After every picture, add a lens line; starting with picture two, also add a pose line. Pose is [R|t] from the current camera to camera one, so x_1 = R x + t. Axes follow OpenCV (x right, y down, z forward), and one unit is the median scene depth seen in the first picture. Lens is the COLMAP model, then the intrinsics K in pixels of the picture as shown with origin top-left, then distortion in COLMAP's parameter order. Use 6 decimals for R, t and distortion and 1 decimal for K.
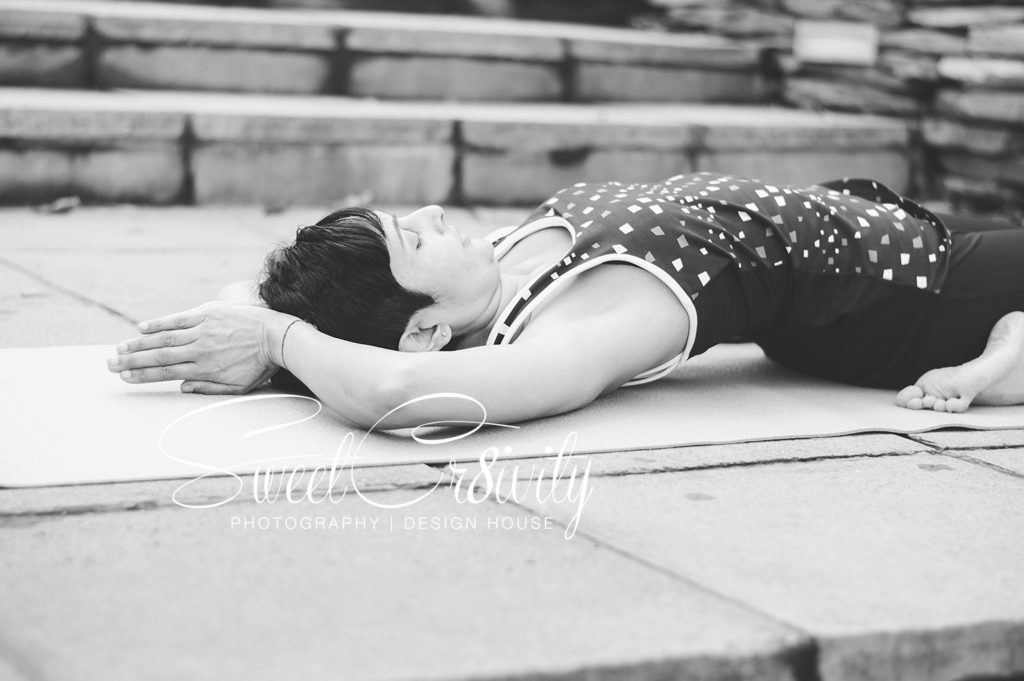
lens RADIAL K [[2150.8, 0, 424.5], [0, 2150.8, 339.6], [0, 0, 1]] dist [0.011454, 0.097080]
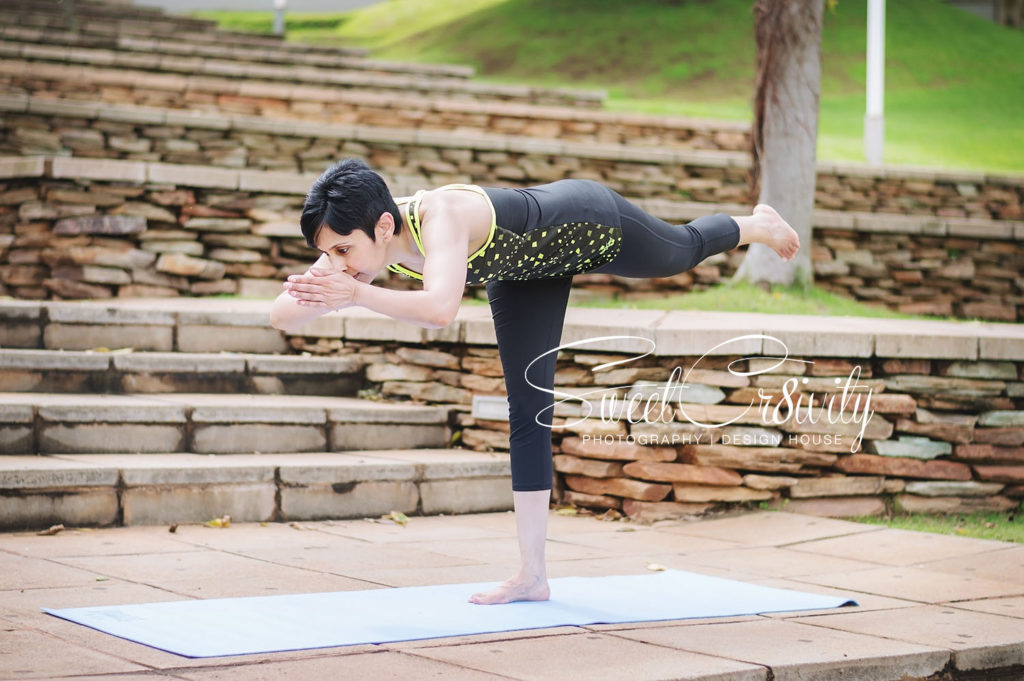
lens RADIAL K [[2150.8, 0, 424.5], [0, 2150.8, 339.6], [0, 0, 1]] dist [0.011454, 0.097080]
pose [[0.981566, -0.018987, 0.190179, -0.178750], [0.045238, 0.989858, -0.134662, 0.024748], [-0.185694, 0.140782, 0.972470, -0.591061]]
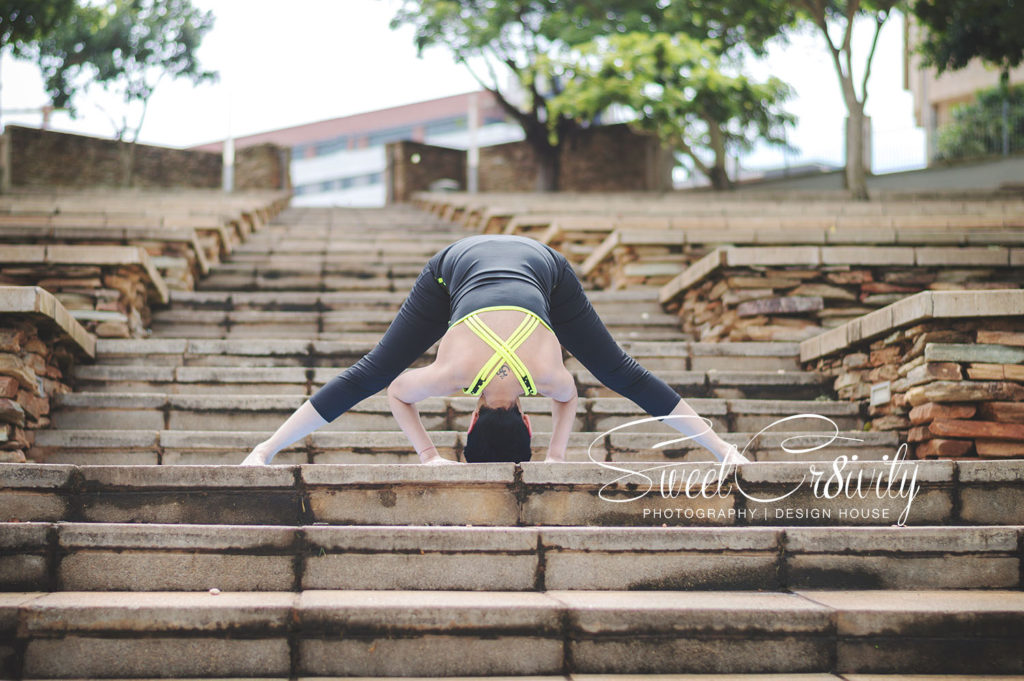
lens RADIAL K [[2150.8, 0, 424.5], [0, 2150.8, 339.6], [0, 0, 1]] dist [0.011454, 0.097080]
pose [[0.920564, -0.080831, -0.382137, 0.589306], [-0.017292, 0.968960, -0.246612, 0.282835], [0.390210, 0.233630, 0.890592, -0.759973]]
